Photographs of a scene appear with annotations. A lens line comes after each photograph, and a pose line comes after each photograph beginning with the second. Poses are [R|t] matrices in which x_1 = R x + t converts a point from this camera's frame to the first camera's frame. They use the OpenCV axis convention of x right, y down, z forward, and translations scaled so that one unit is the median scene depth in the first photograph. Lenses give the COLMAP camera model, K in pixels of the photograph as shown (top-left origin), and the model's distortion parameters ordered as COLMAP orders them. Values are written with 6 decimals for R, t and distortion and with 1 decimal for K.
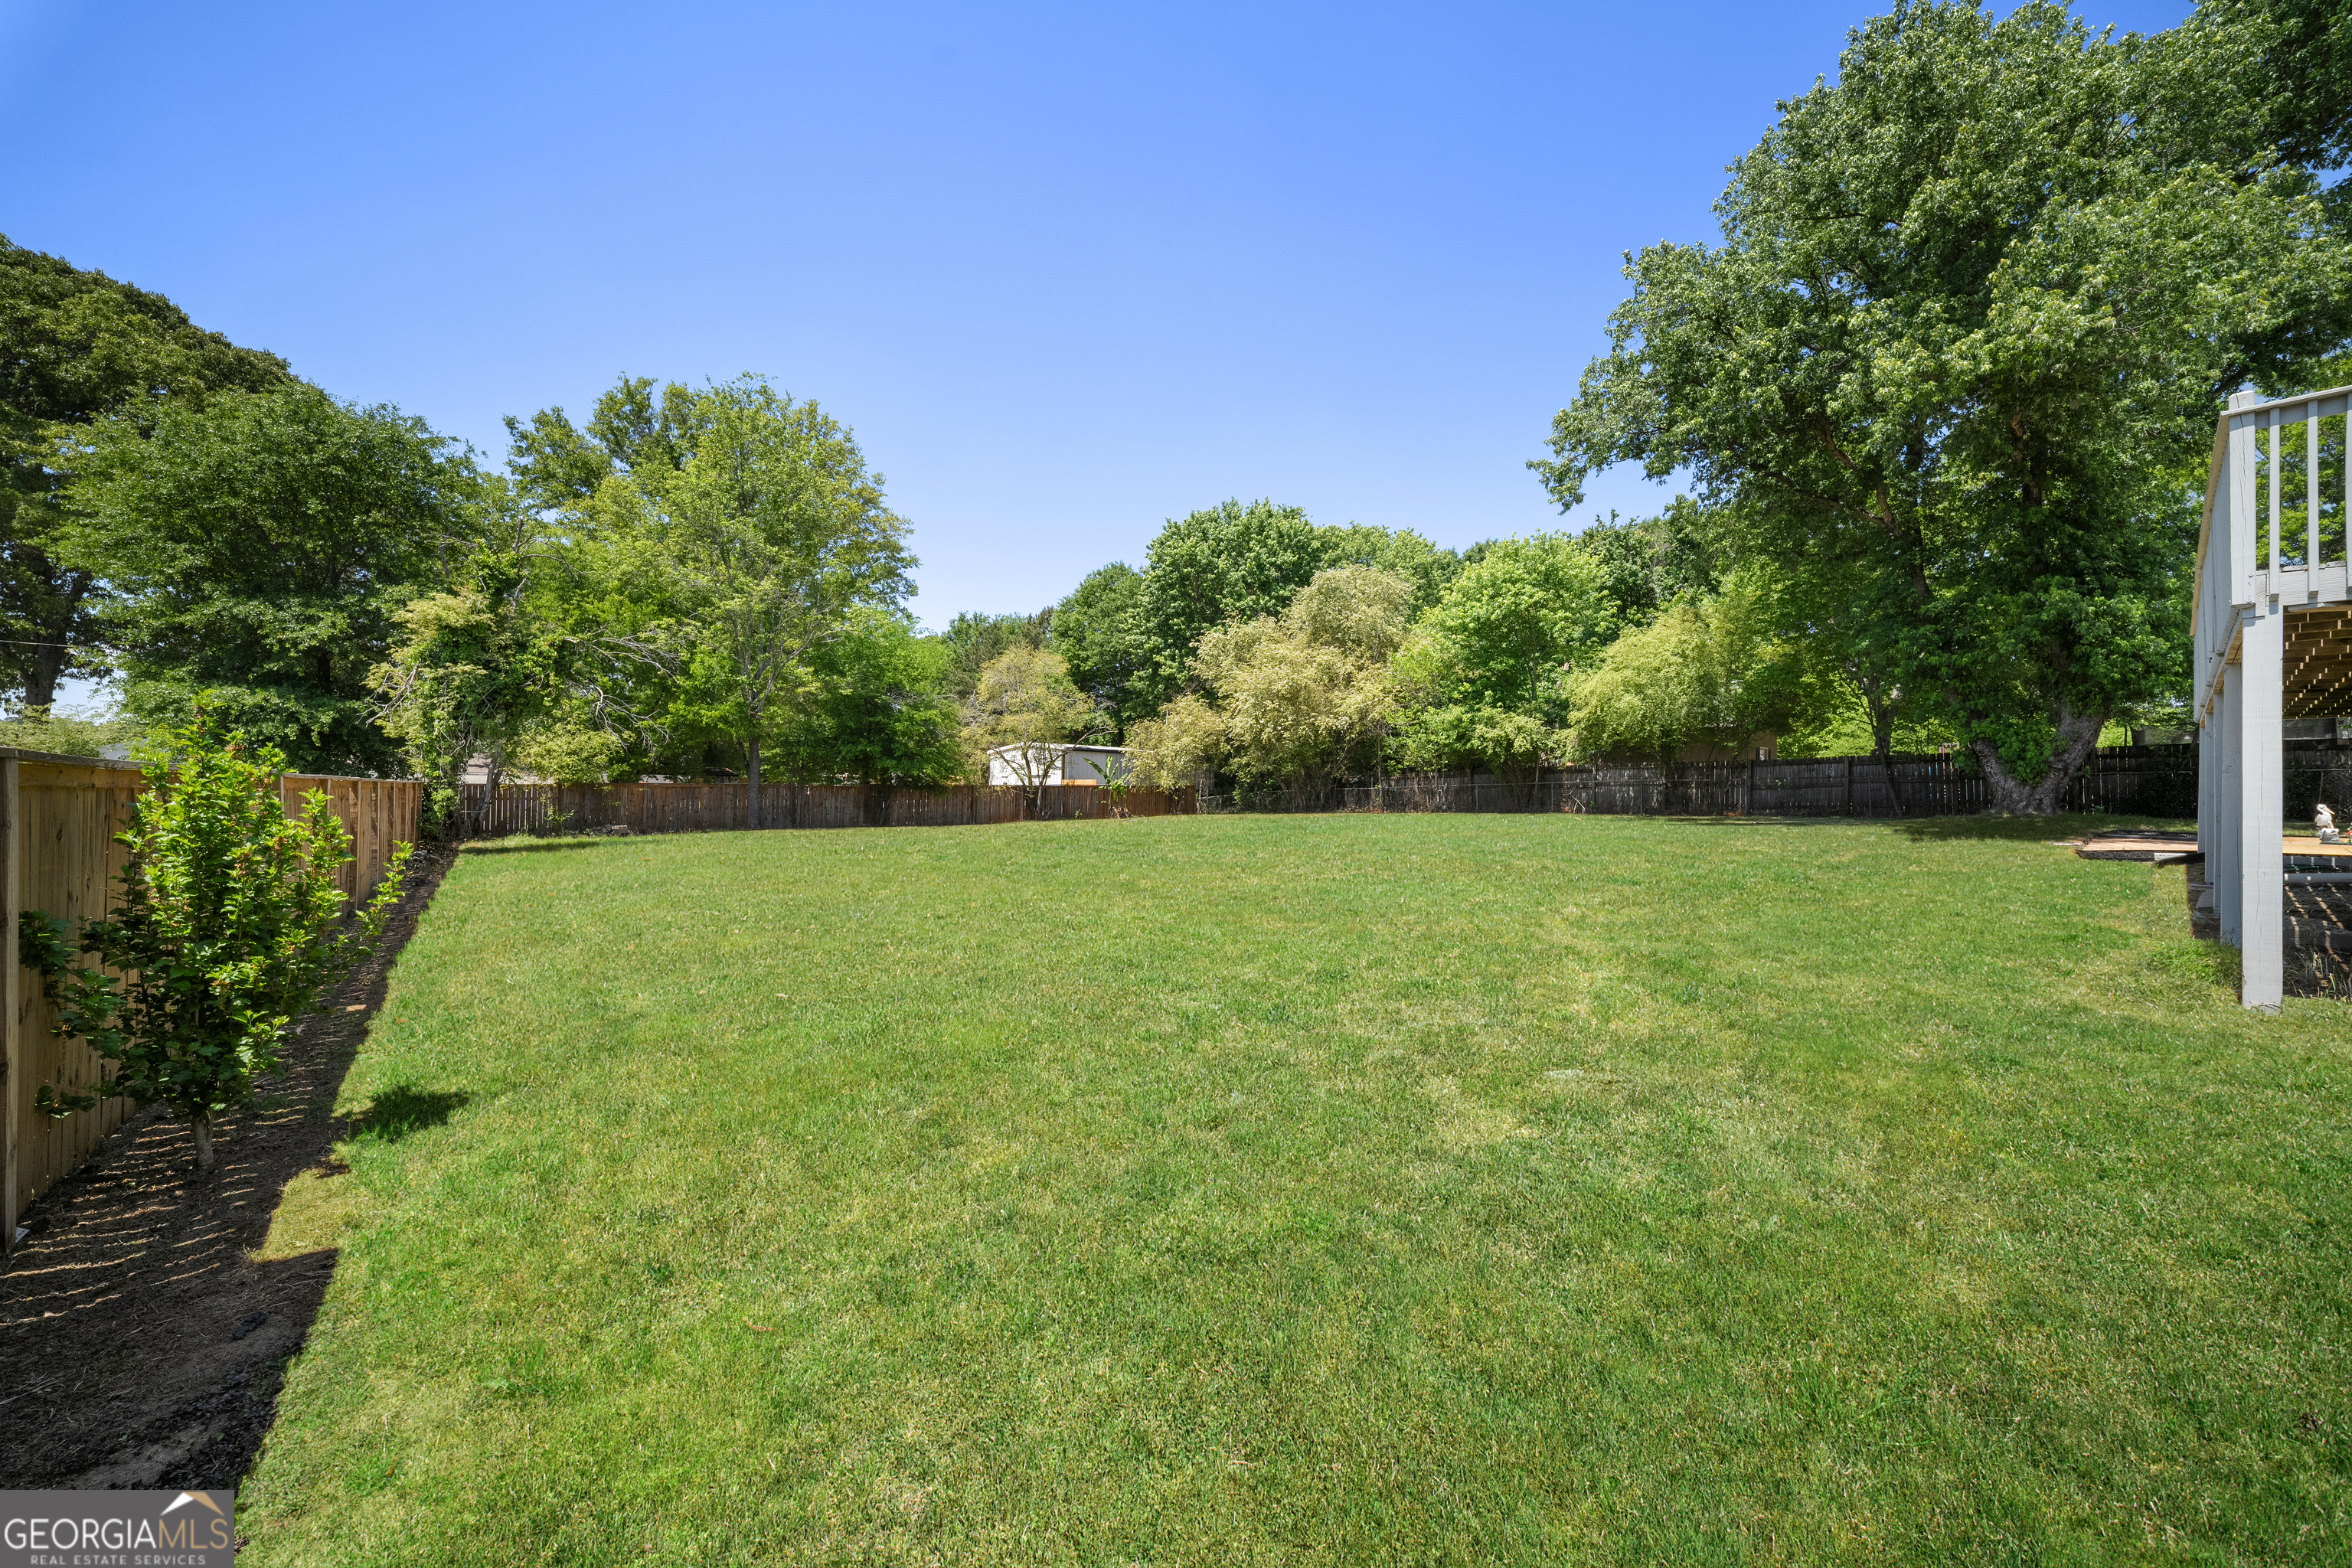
lens RADIAL K [[829.1, 0, 1162.5], [0, 829.1, 781.8], [0, 0, 1]] dist [-0.016147, -0.000902]
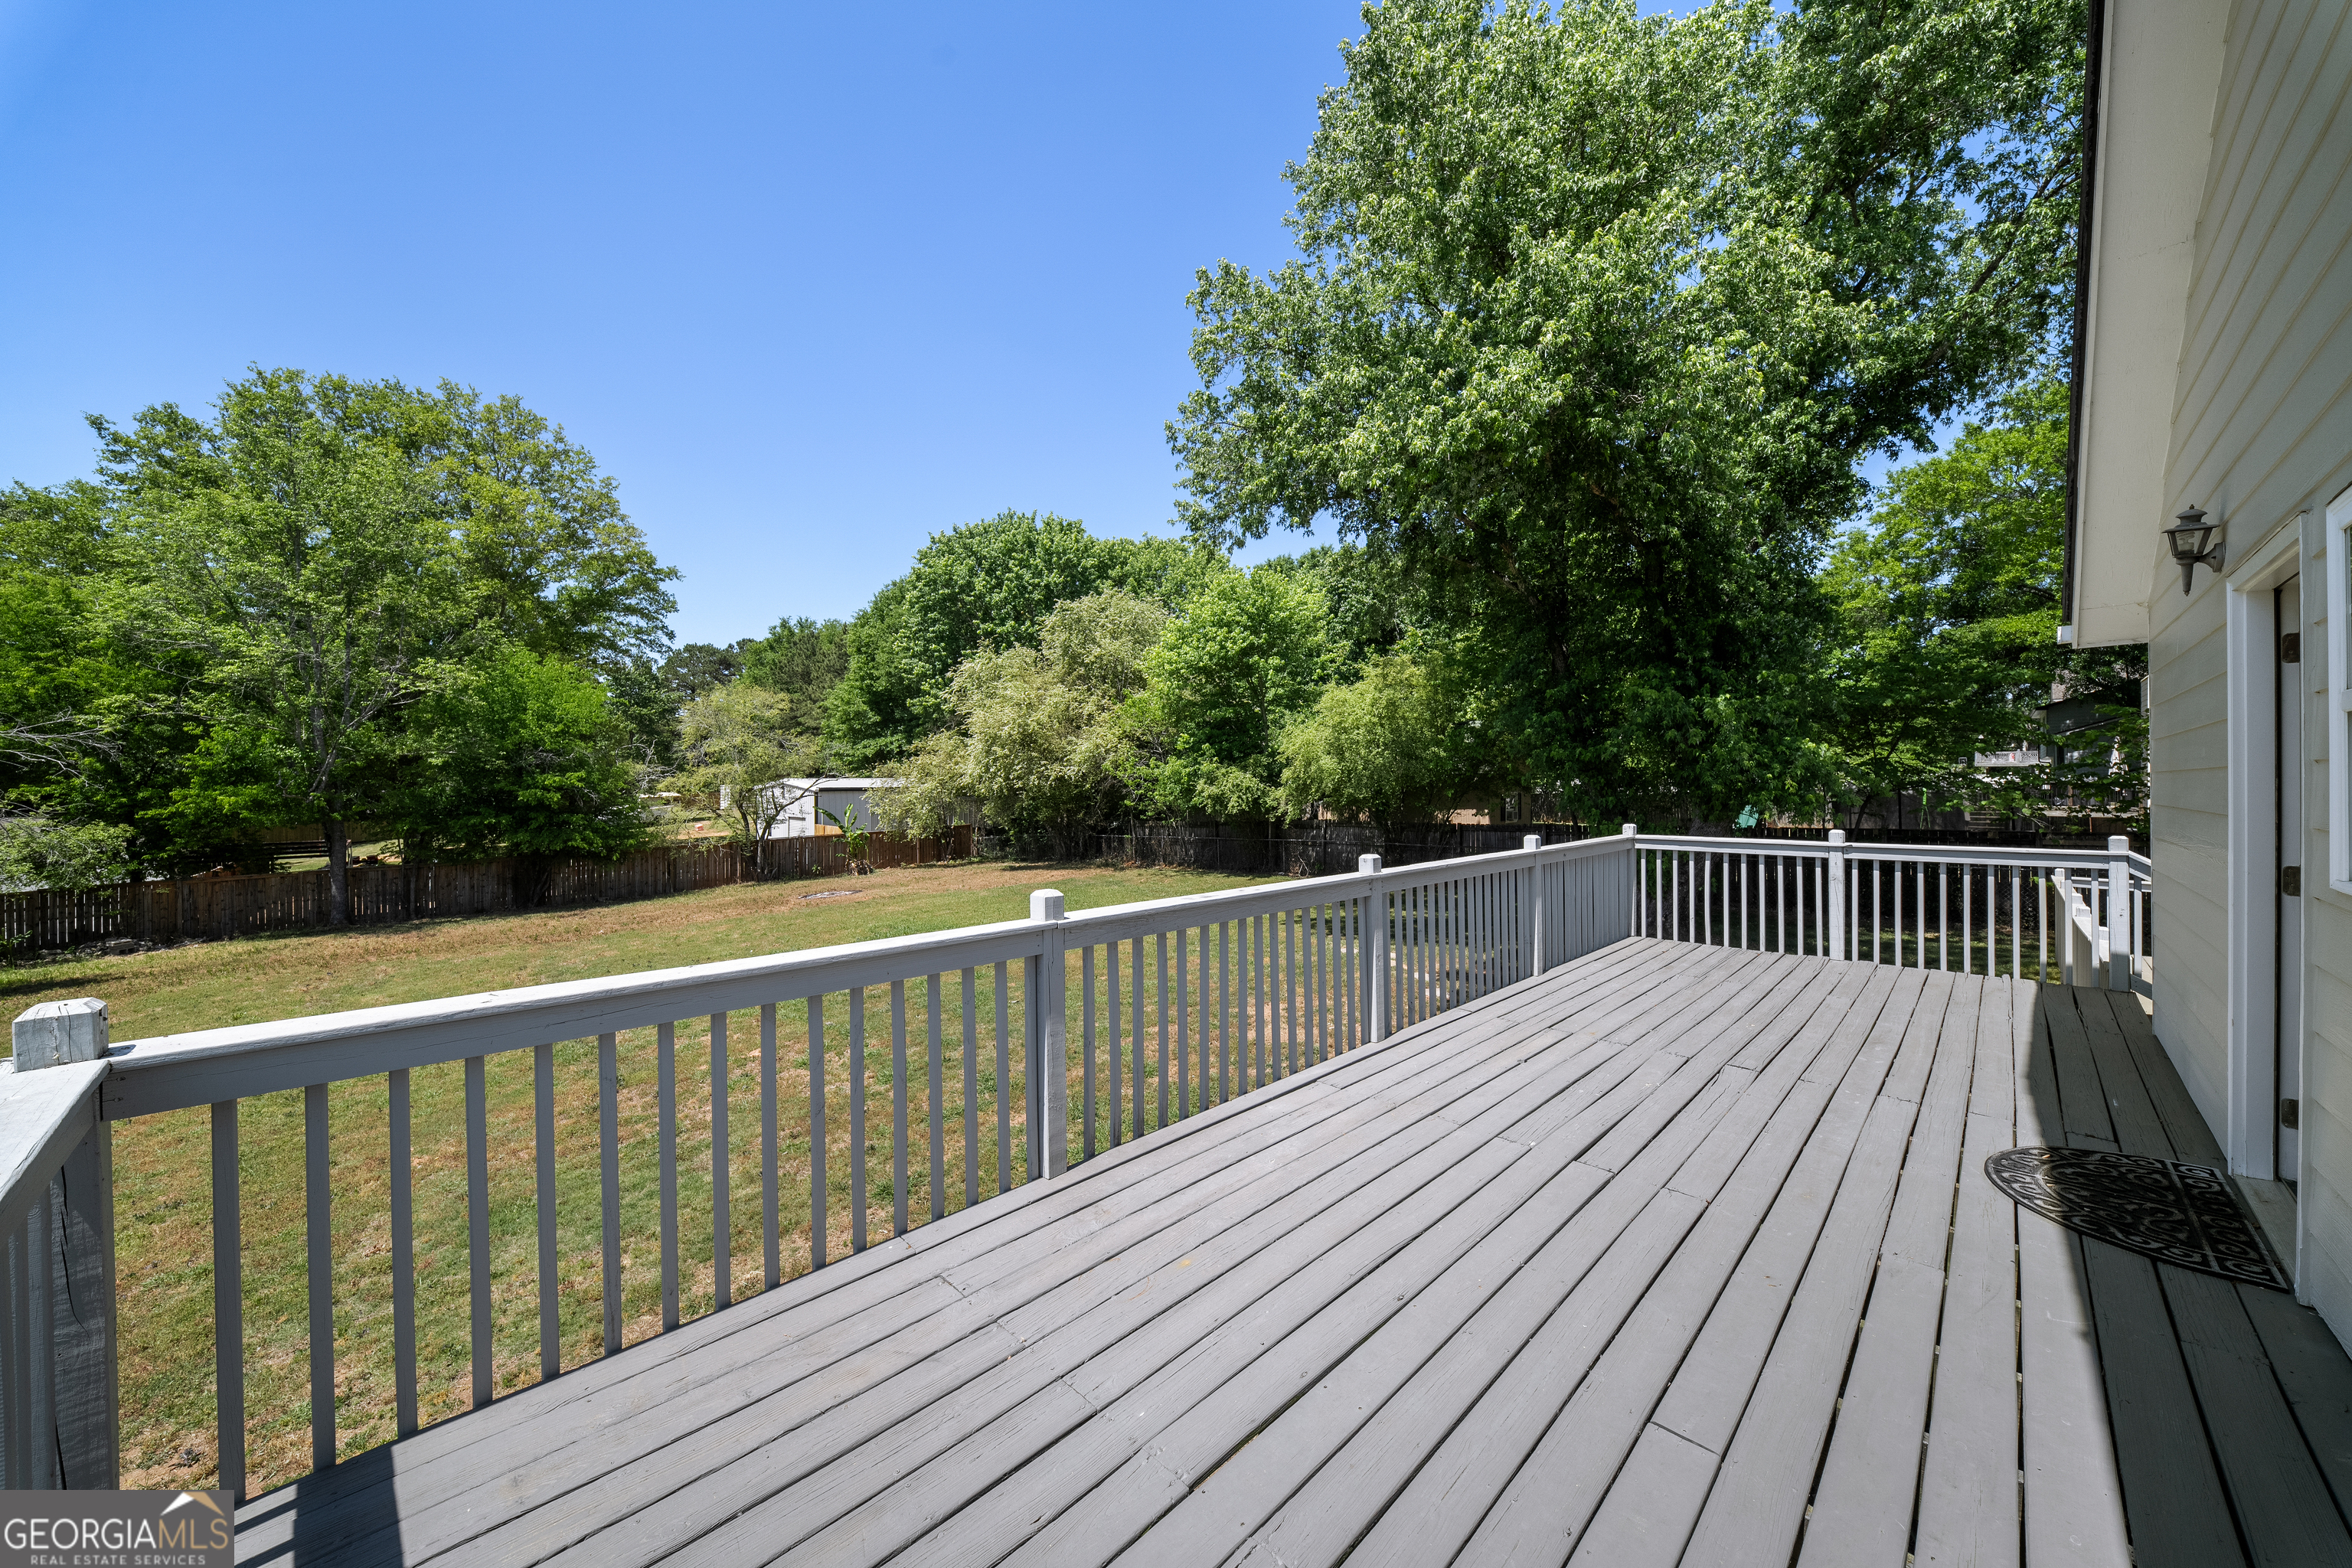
lens RADIAL K [[829.1, 0, 1196.7], [0, 829.1, 768.3], [0, 0, 1]] dist [-0.016147, -0.000902]
pose [[0.994700, -0.022225, 0.100385, 0.227208], [0.021199, 0.999712, 0.011276, -0.072428], [-0.100607, -0.009088, 0.994885, 0.075671]]
